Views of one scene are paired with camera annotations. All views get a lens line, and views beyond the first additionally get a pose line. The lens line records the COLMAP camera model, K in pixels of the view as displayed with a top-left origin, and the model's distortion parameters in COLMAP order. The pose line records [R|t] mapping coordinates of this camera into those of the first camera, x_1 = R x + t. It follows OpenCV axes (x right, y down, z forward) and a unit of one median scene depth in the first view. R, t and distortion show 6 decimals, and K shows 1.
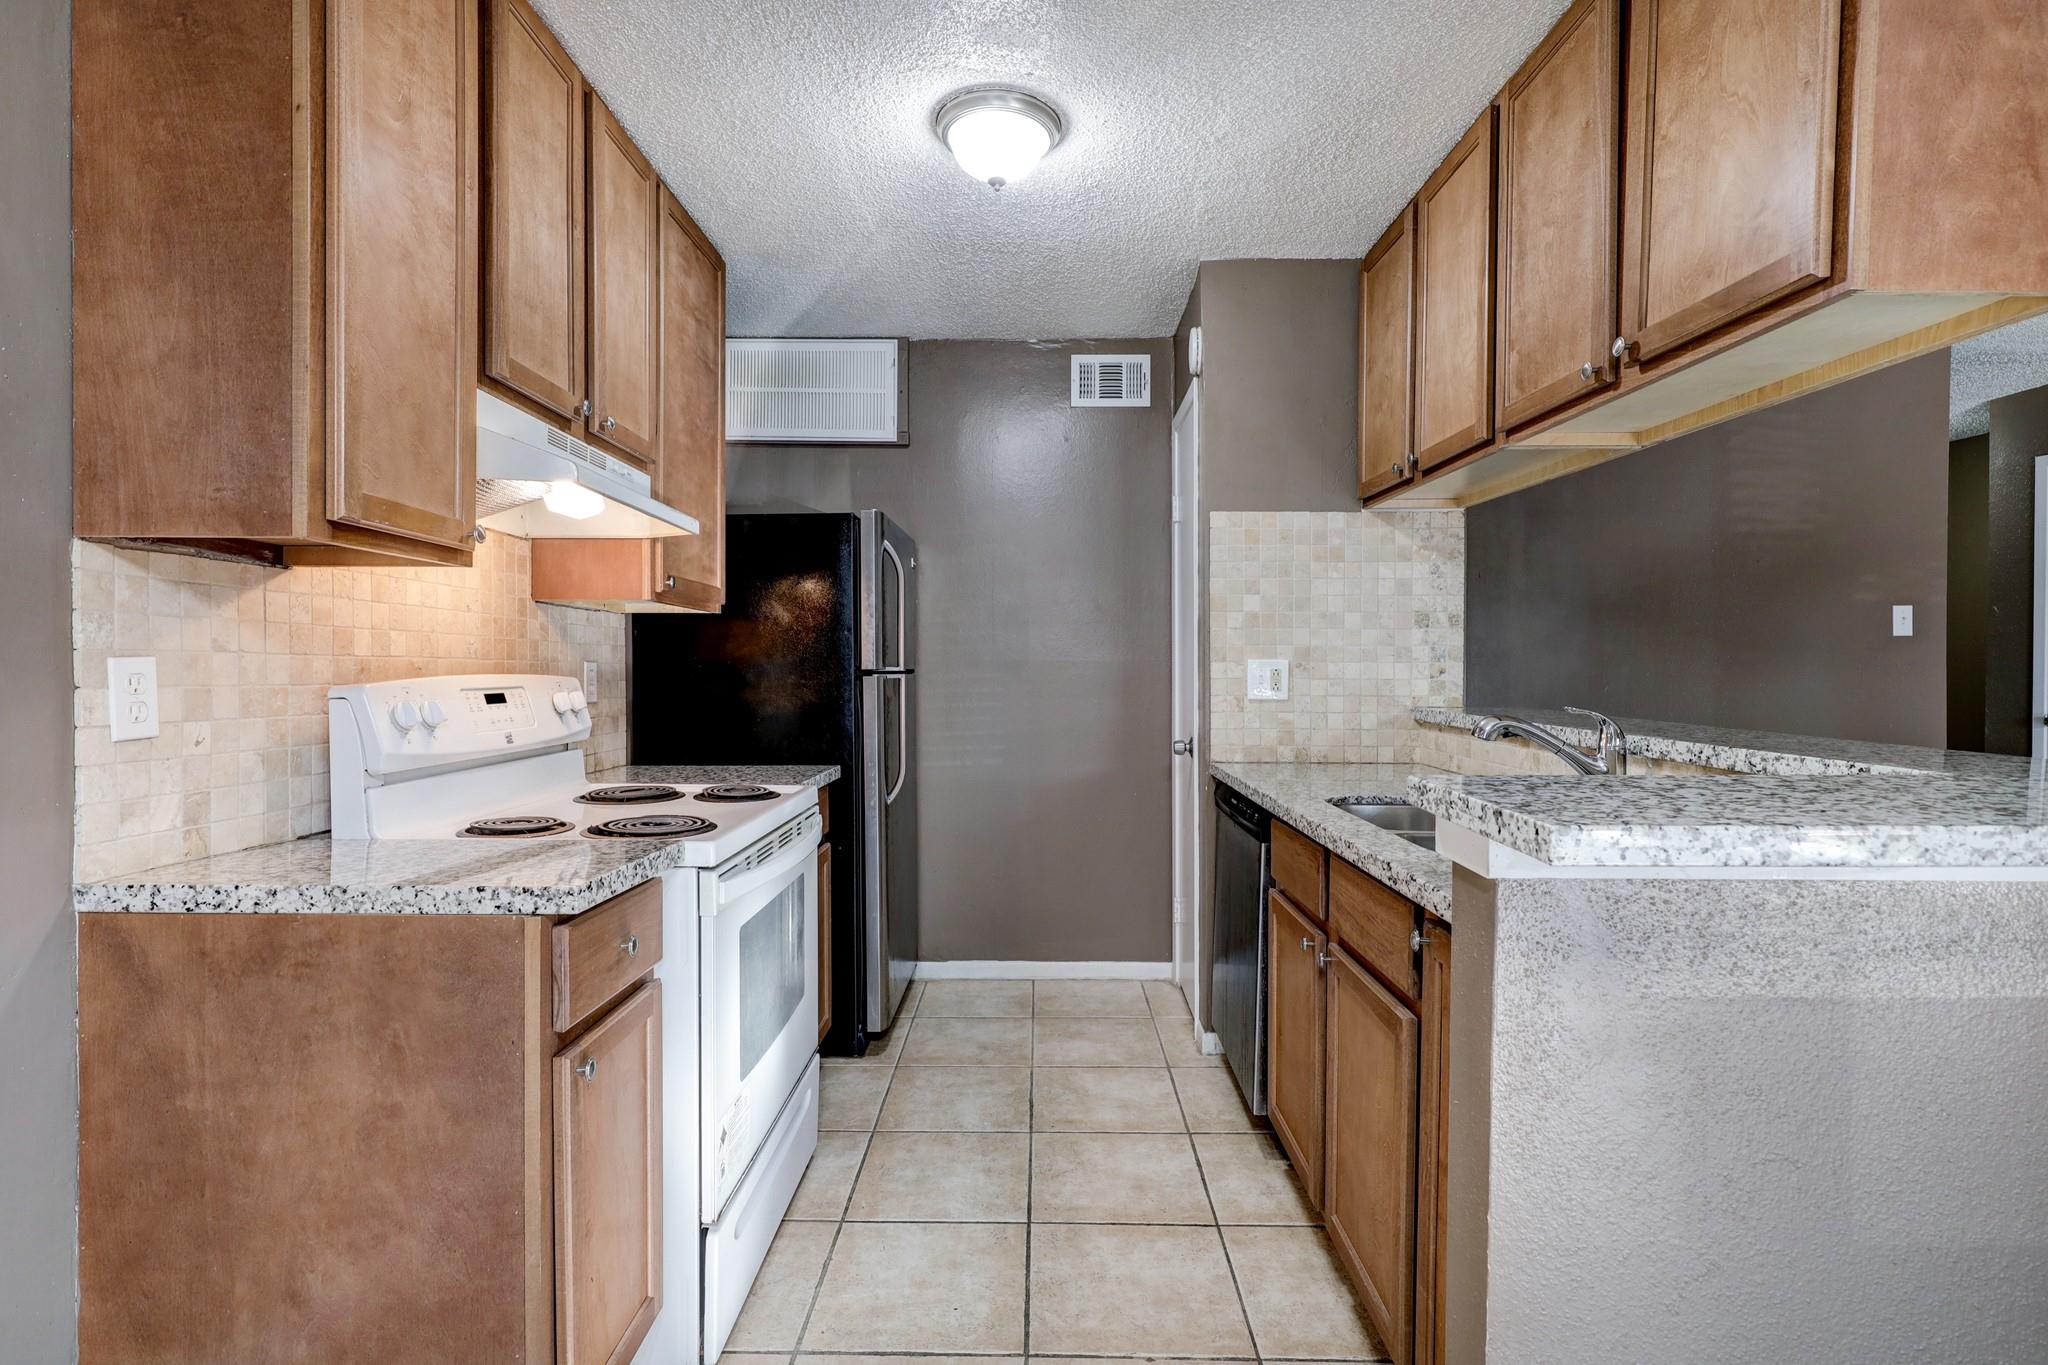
lens RADIAL K [[1000.4, 0, 1012.5], [0, 1000.4, 675.9], [0, 0, 1]] dist [0.001689, -0.000365]
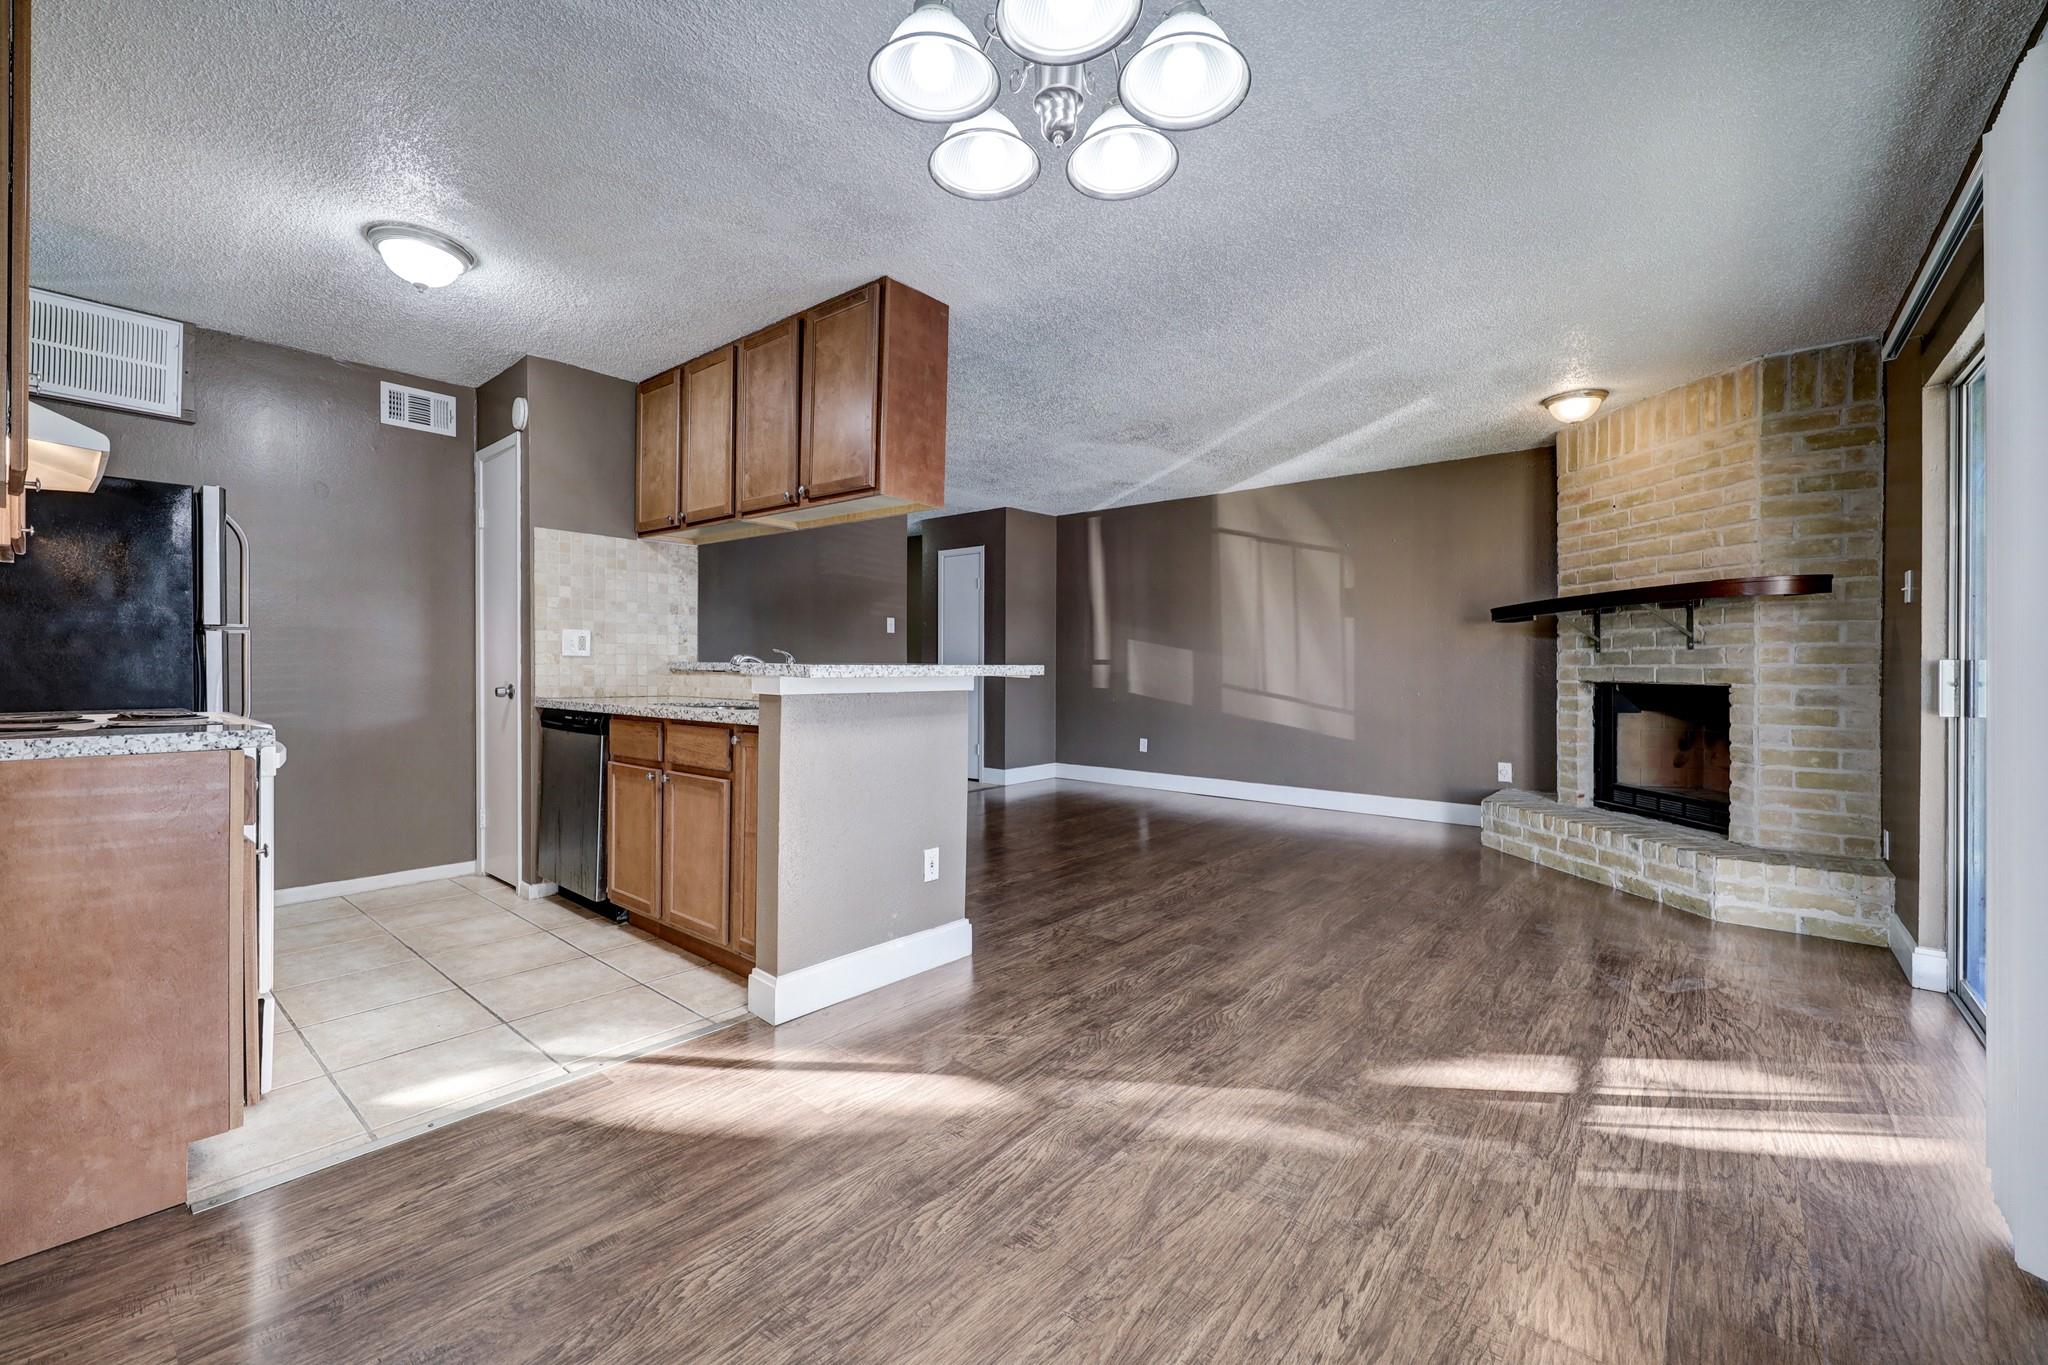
lens RADIAL K [[831.9, 0, 1026.1], [0, 831.9, 675.1], [0, 0, 1]] dist [-0.001272, 0.002805]
pose [[0.628039, -0.003867, 0.778172, -0.333644], [0.003016, 0.999992, 0.002535, 0.057324], [-0.778176, 0.000755, 0.628046, -0.361757]]
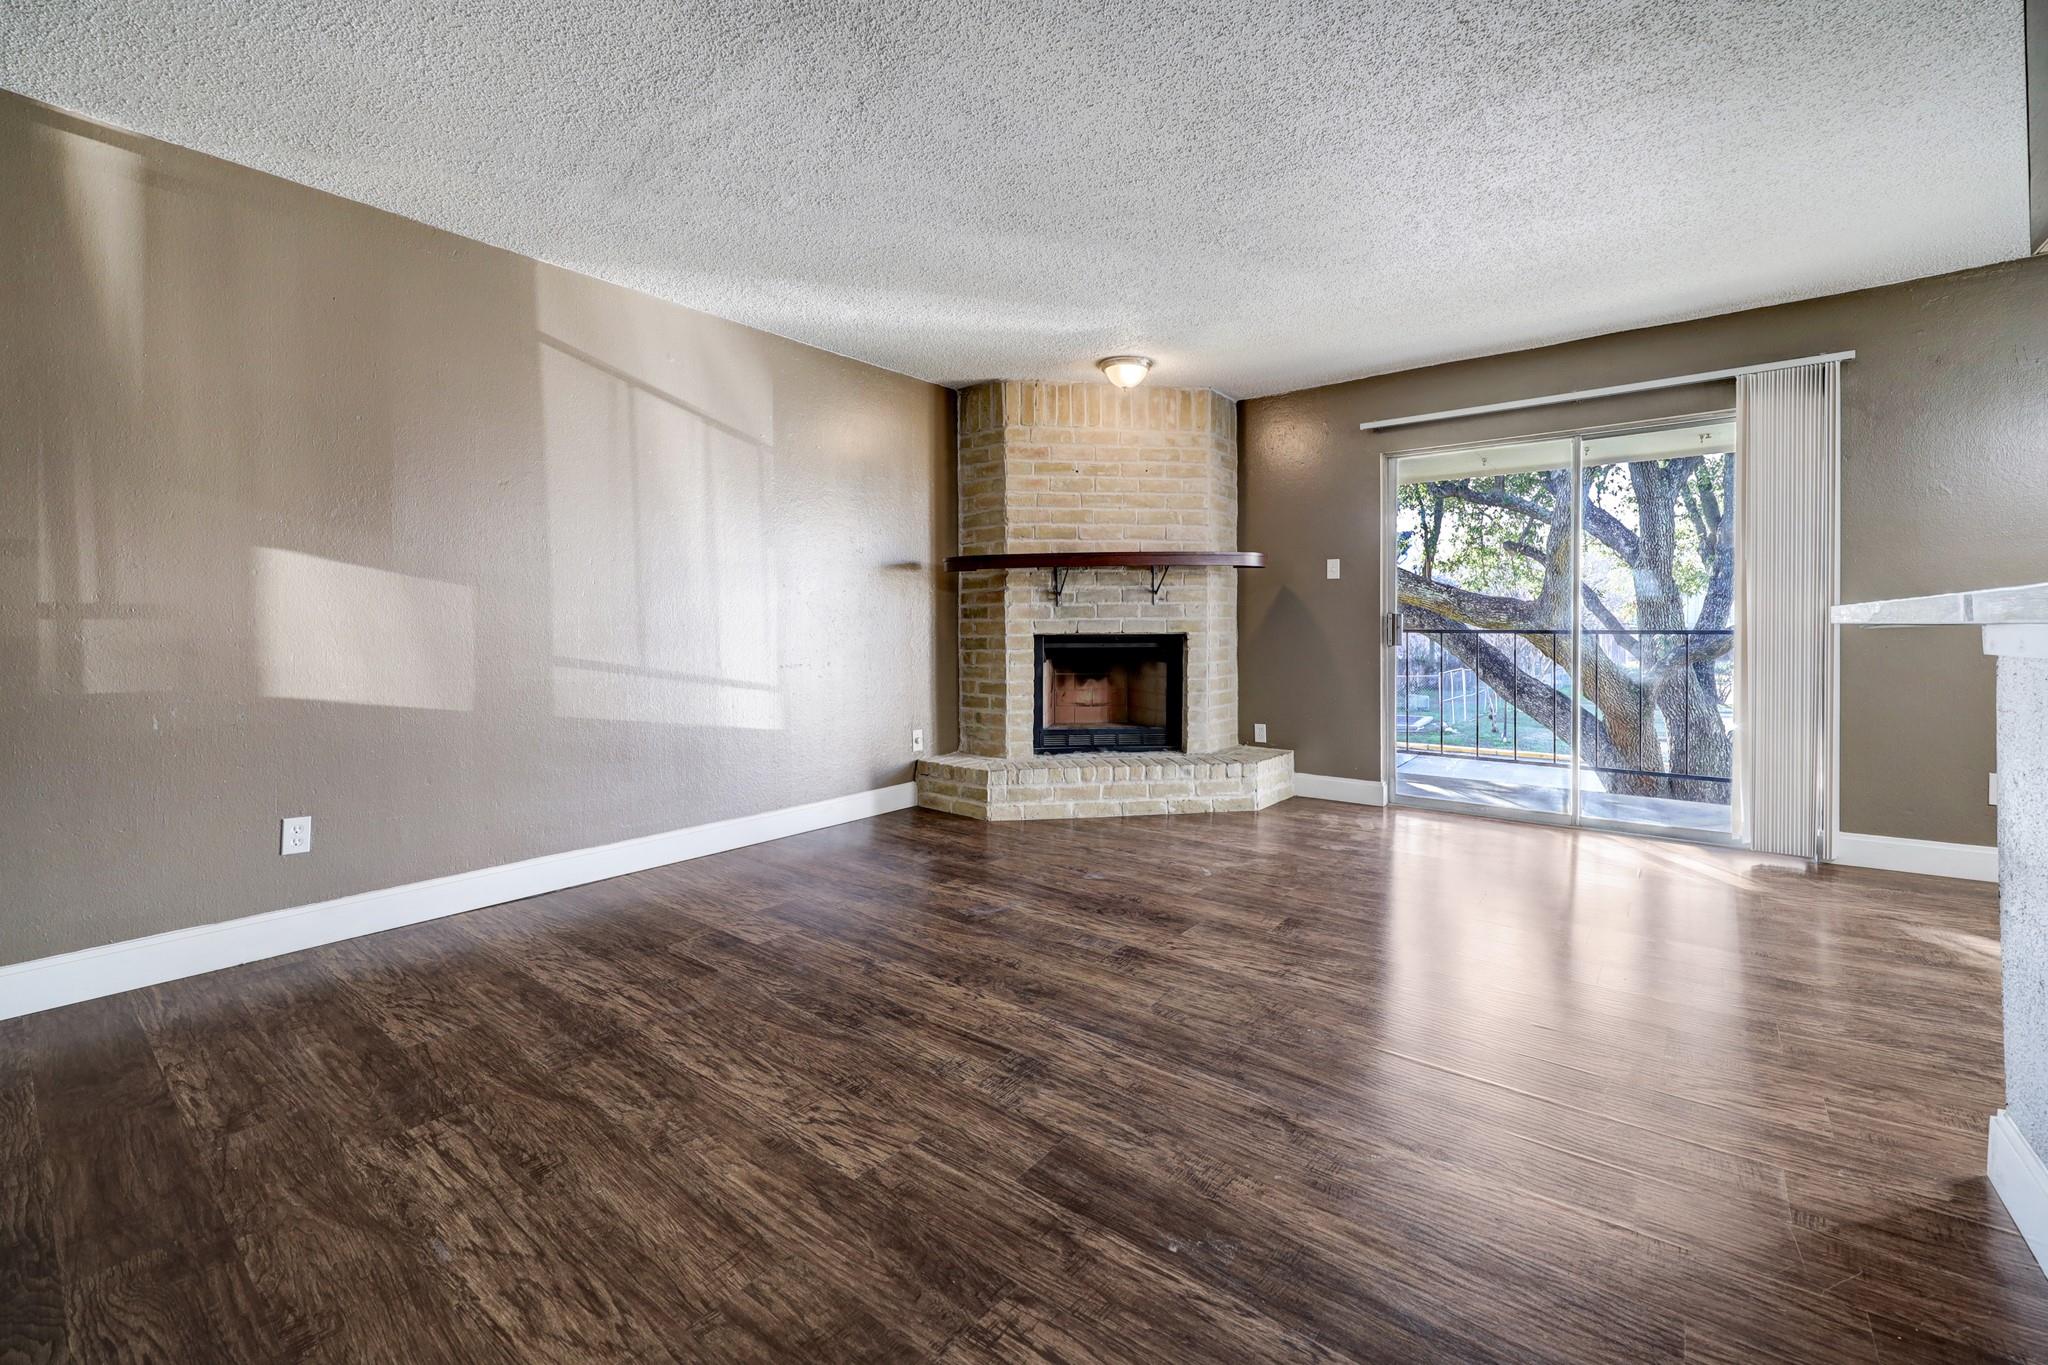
lens RADIAL K [[831.9, 0, 1026.7], [0, 831.9, 643.6], [0, 0, 1]] dist [-0.001272, 0.002805]
pose [[-0.793229, -0.005008, 0.608903, 0.683319], [0.015147, 0.999494, 0.027953, 0.047429], [-0.608735, 0.031396, -0.792752, 1.256686]]
